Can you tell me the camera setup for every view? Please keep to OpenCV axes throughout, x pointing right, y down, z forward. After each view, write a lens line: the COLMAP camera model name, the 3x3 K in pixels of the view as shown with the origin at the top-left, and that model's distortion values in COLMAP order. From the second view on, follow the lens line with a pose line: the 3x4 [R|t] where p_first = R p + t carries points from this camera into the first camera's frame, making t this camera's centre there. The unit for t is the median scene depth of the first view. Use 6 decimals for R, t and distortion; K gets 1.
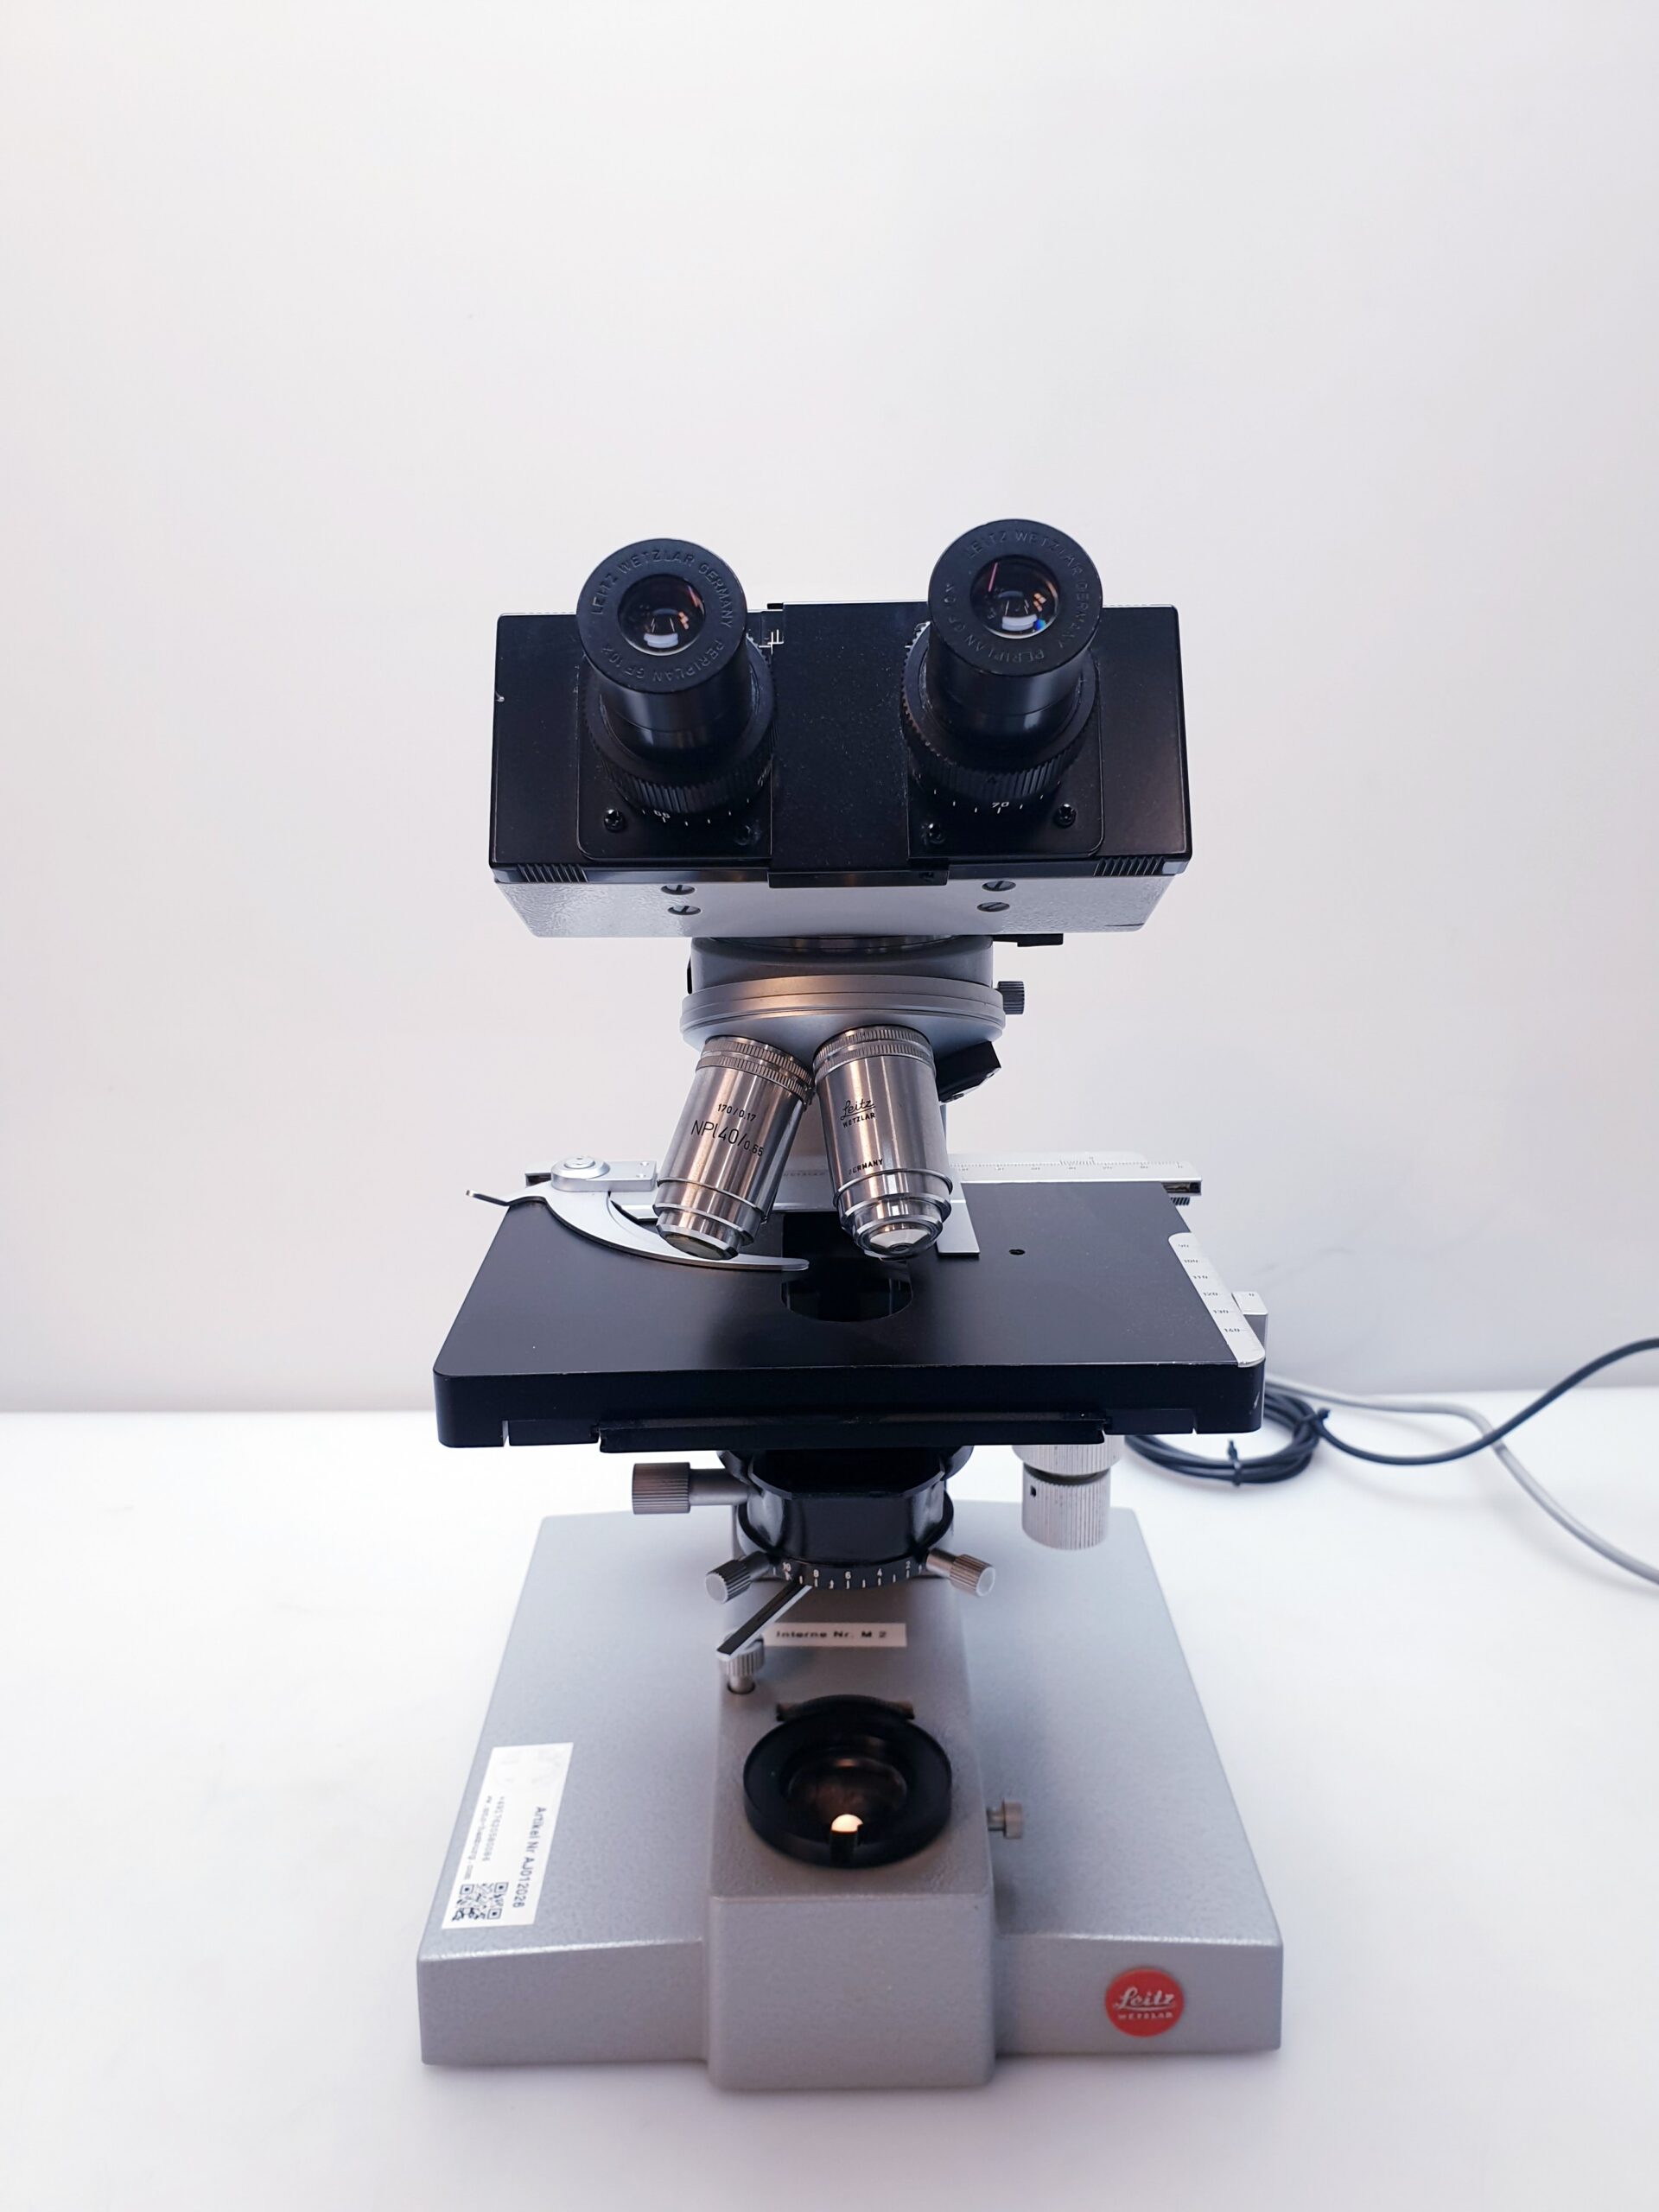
lens RADIAL K [[1742.0, 0, 829.5], [0, 1742.0, 1106.0], [0, 0, 1]] dist [0.022965, -0.069118]
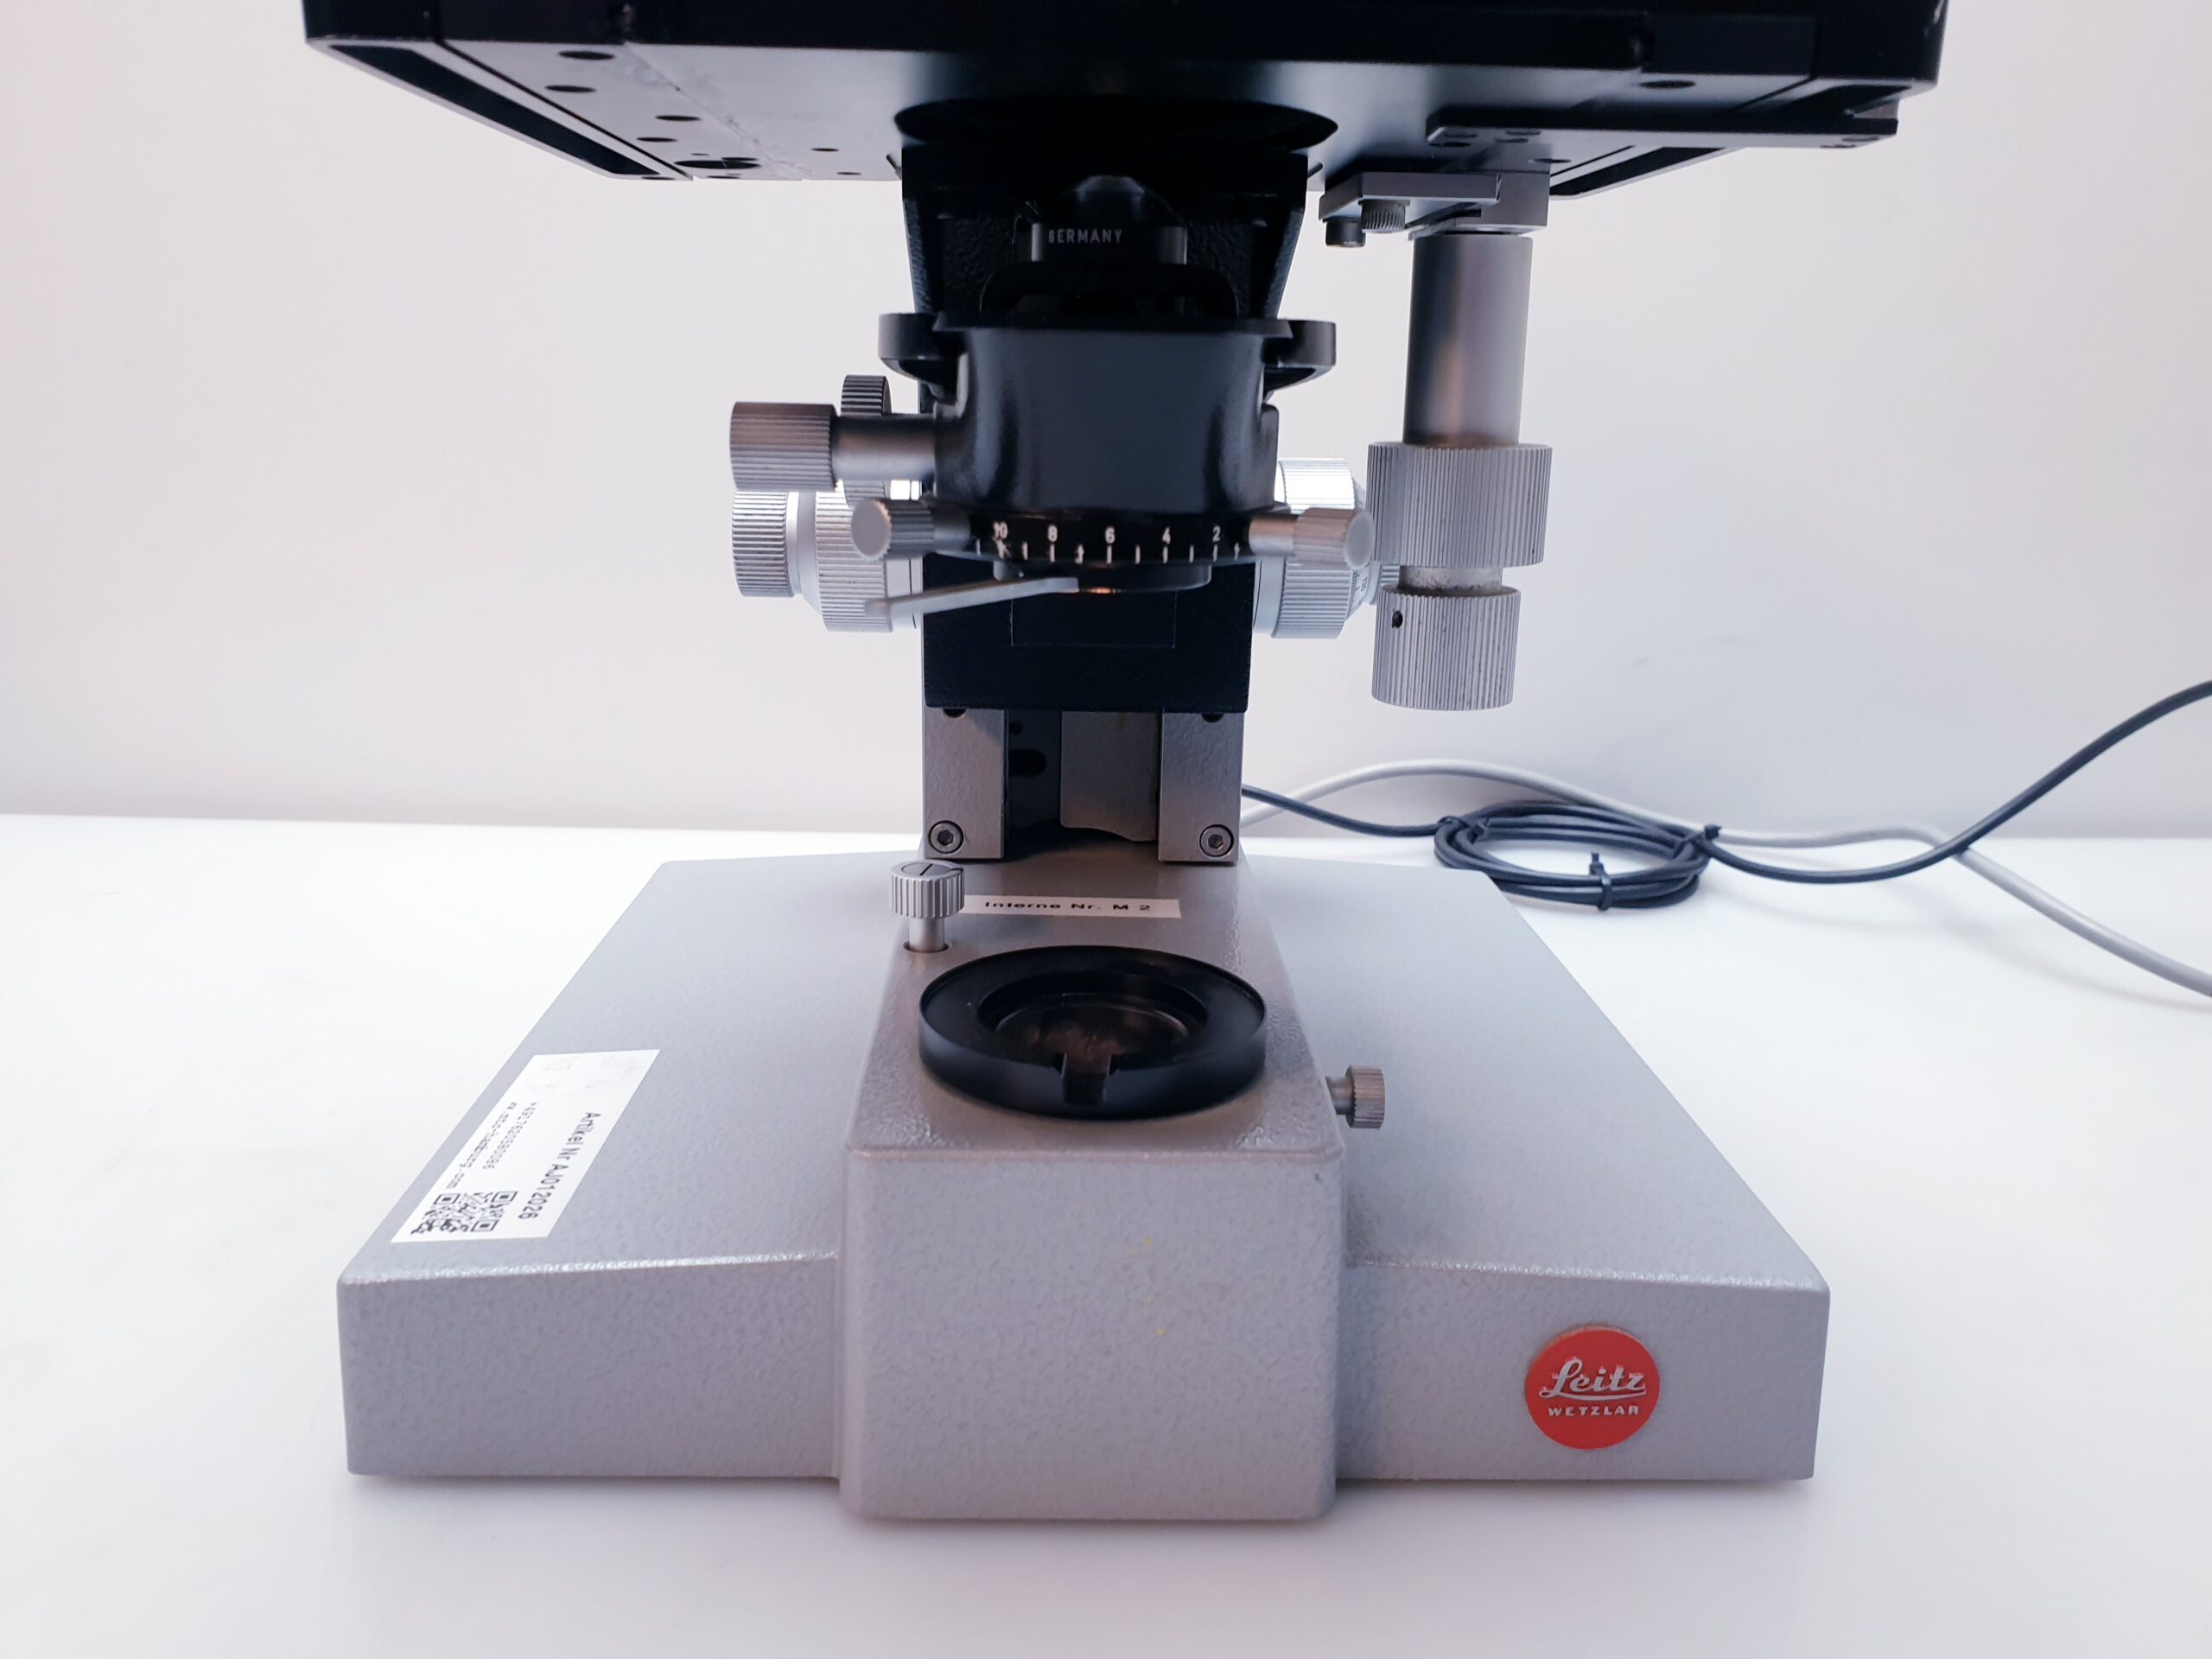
lens RADIAL K [[1736.1, 0, 1098.0], [0, 1736.1, 826.5], [0, 0, 1]] dist [0.033223, -0.181838]
pose [[0.999428, 0.026131, 0.021473, -0.002360], [-0.025355, 0.999043, -0.035637, 0.352357], [-0.022384, 0.035072, 0.999134, 0.417267]]
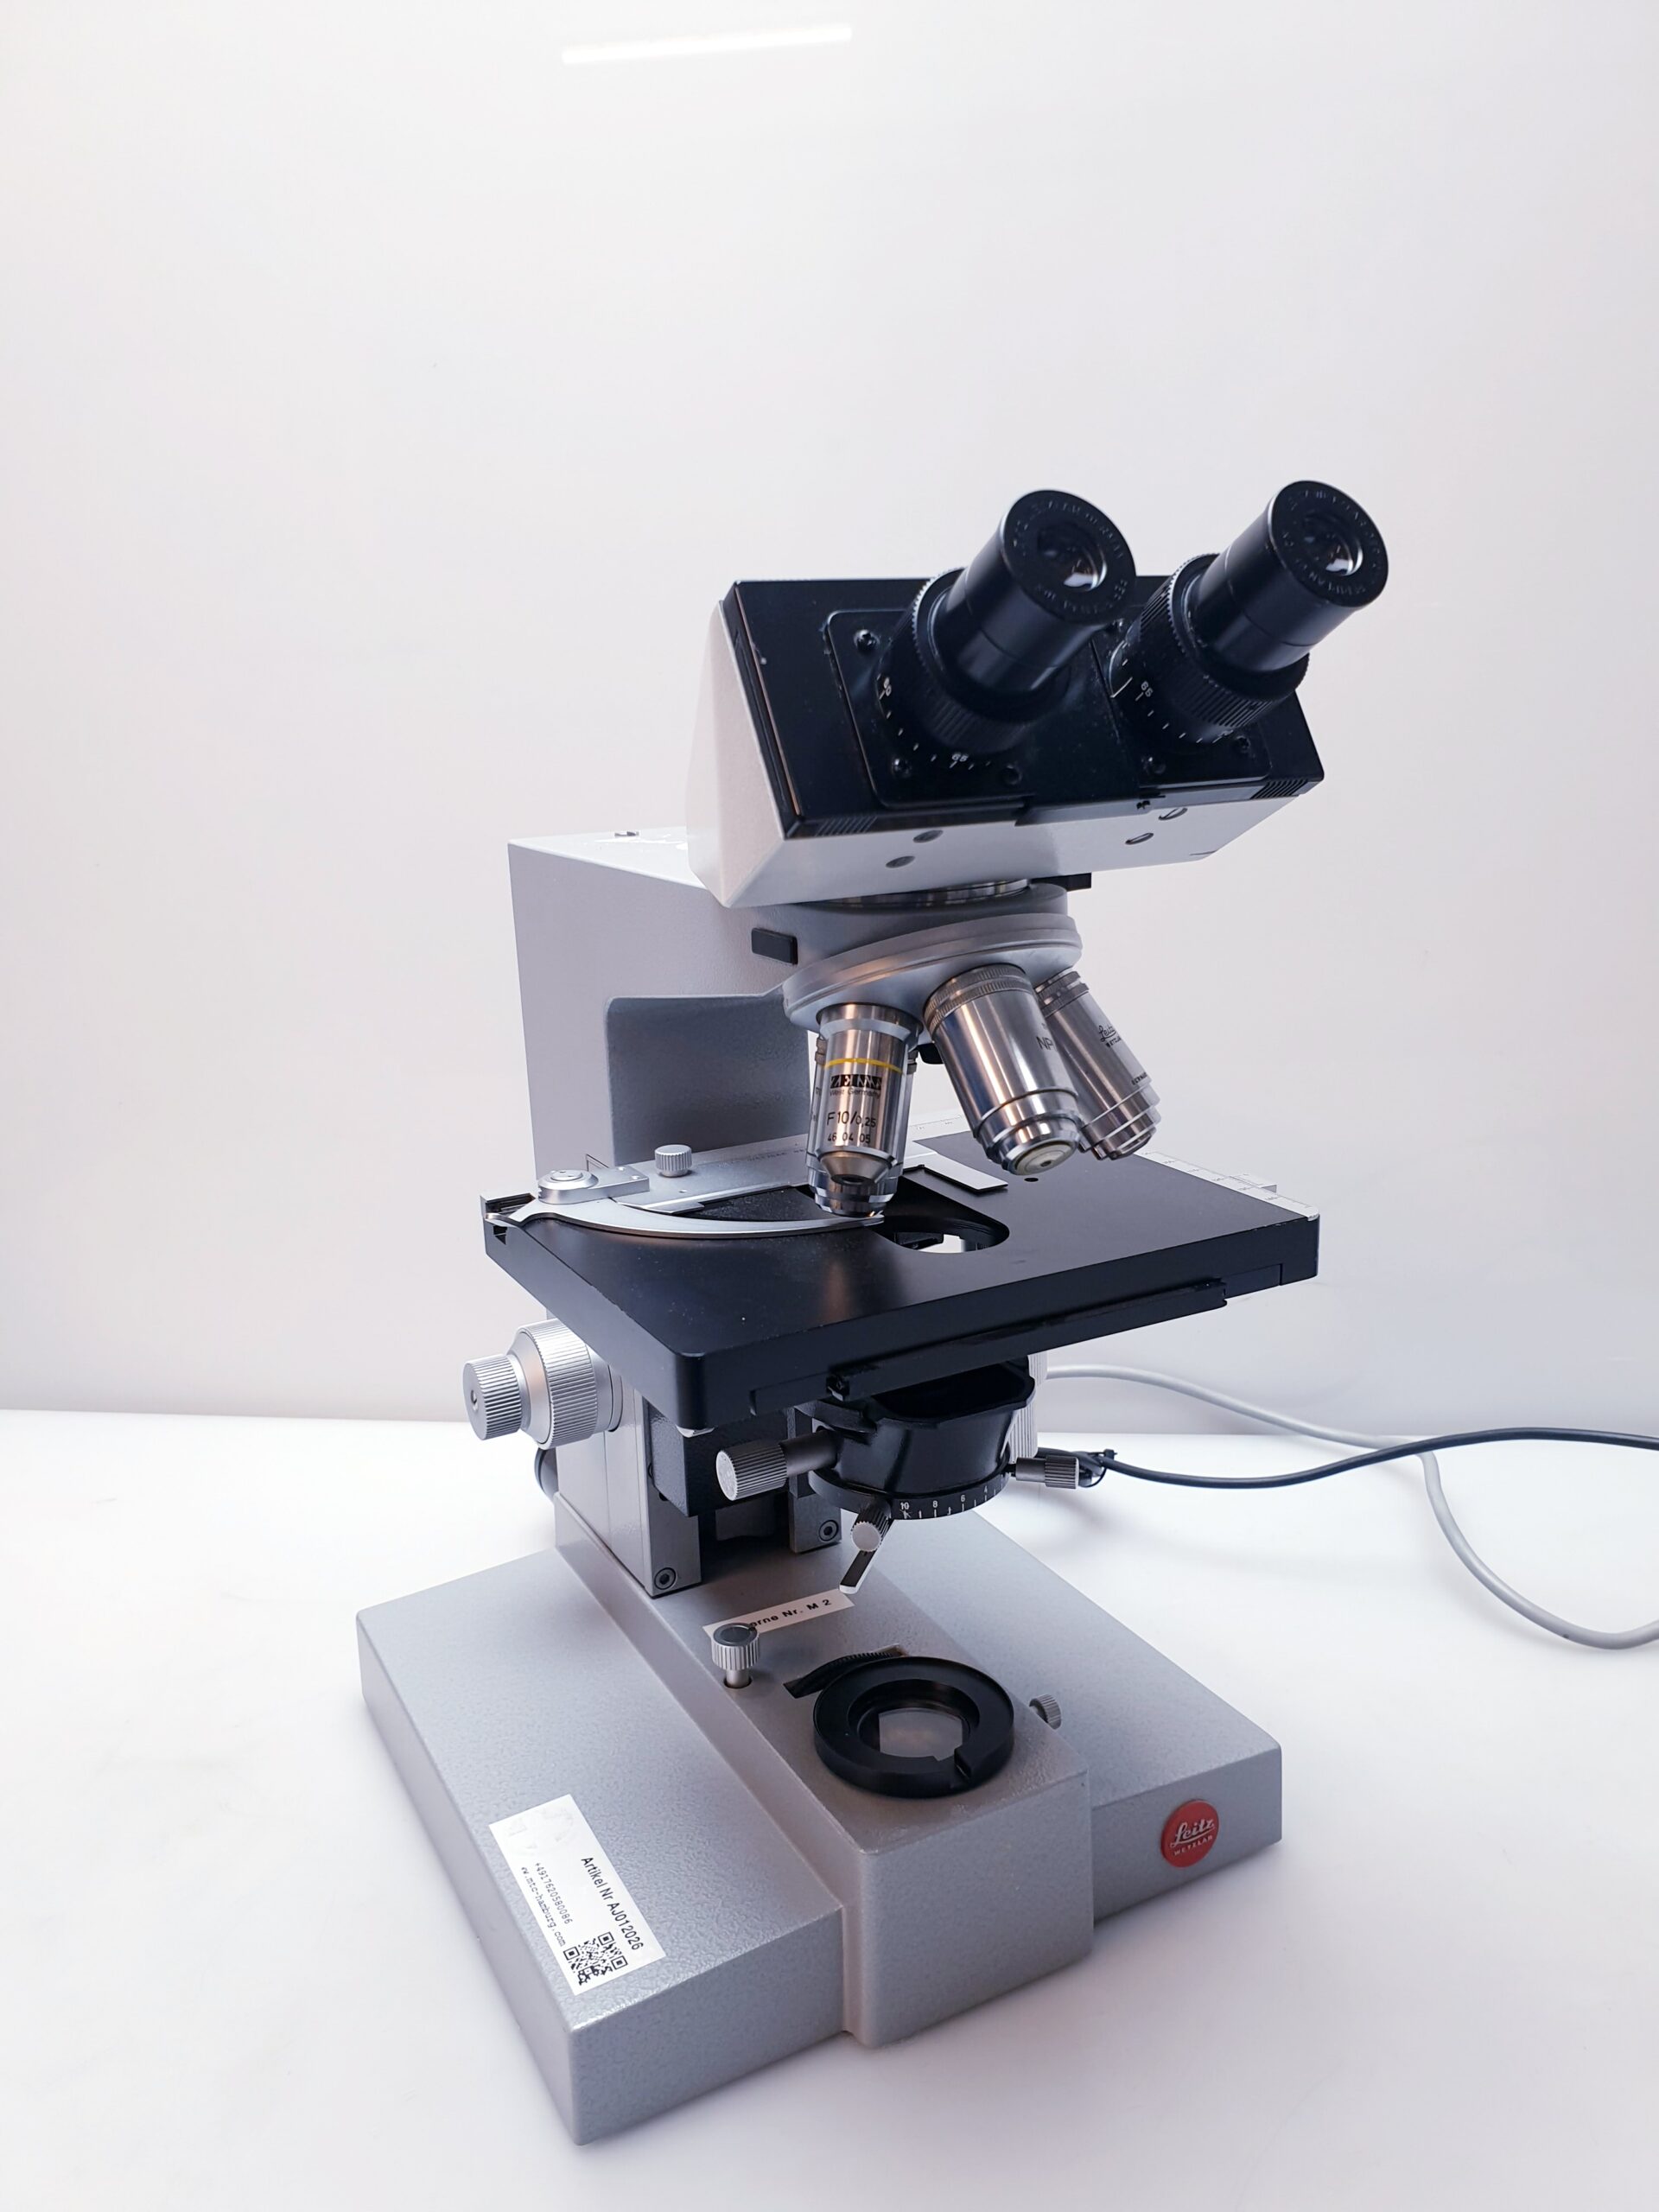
lens RADIAL K [[1742.0, 0, 829.5], [0, 1742.0, 1106.0], [0, 0, 1]] dist [0.022965, -0.069118]
pose [[0.886334, -0.131366, 0.444020, -0.461795], [0.153377, 0.988071, -0.013837, 0.032708], [-0.436906, 0.080367, 0.895910, 0.061130]]
